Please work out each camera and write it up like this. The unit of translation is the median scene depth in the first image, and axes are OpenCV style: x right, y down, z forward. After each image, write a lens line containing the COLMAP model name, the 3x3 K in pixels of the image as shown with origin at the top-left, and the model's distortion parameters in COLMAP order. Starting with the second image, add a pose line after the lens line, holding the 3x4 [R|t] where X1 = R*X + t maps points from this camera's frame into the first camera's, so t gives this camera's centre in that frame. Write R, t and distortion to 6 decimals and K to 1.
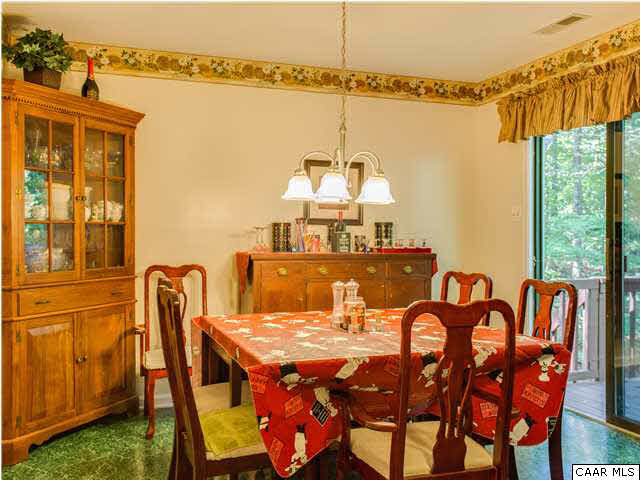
lens RADIAL K [[611.4, 0, 320.0], [0, 611.4, 240.0], [0, 0, 1]] dist [-0.108365, 0.228466]
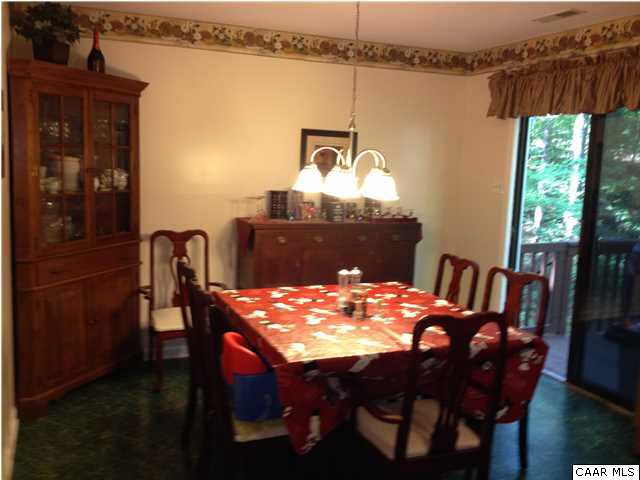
lens RADIAL K [[599.9, 0, 320.0], [0, 599.9, 240.0], [0, 0, 1]] dist [0.003451, -0.003206]
pose [[0.998331, 0.025972, 0.051578, -0.050987], [-0.032308, 0.991495, 0.126074, -0.087979], [-0.047865, -0.127530, 0.990679, -0.049949]]
